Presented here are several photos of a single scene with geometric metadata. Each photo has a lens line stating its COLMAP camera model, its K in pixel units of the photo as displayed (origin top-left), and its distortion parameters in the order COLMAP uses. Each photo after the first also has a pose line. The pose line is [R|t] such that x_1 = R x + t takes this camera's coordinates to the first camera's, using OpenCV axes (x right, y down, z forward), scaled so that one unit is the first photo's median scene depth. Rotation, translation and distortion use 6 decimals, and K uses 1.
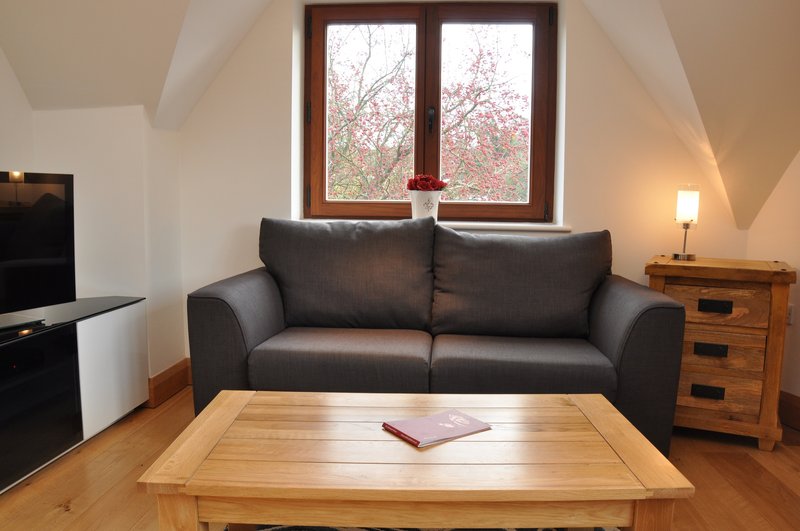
lens RADIAL K [[625.1, 0, 400.3], [0, 625.1, 262.0], [0, 0, 1]] dist [-0.156397, 0.120268]
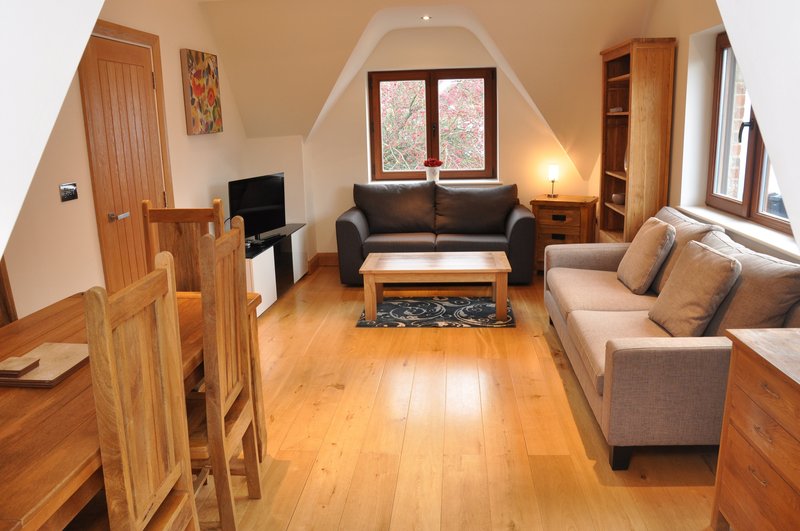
lens RADIAL K [[625.1, 0, 401.5], [0, 625.1, 270.3], [0, 0, 1]] dist [-0.156397, 0.120268]
pose [[0.998466, -0.035228, -0.042714, 0.014748], [0.040573, 0.990482, 0.131526, -0.053913], [0.037674, -0.133057, 0.990392, -1.181219]]
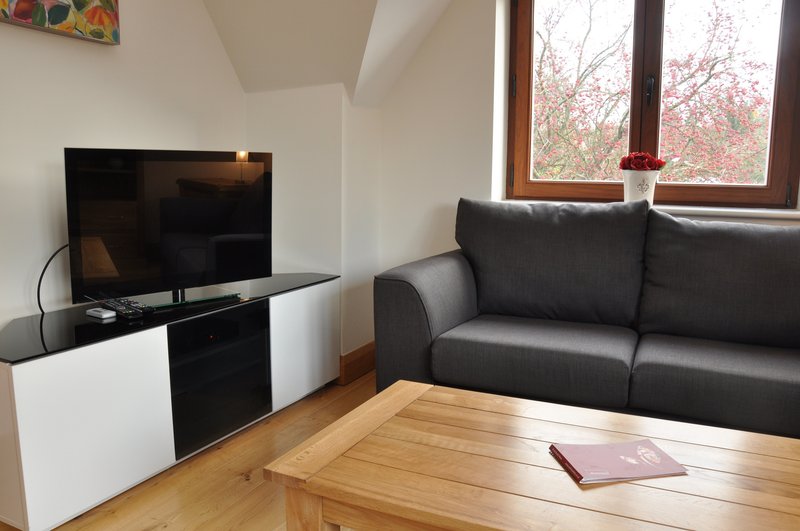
lens RADIAL K [[625.1, 0, 401.3], [0, 625.1, 264.8], [0, 0, 1]] dist [-0.156397, 0.120268]
pose [[0.940769, 0.044765, -0.336080, 0.019666], [-0.033165, 0.998642, 0.040181, -0.003918], [0.337422, -0.026655, 0.940976, 0.067509]]
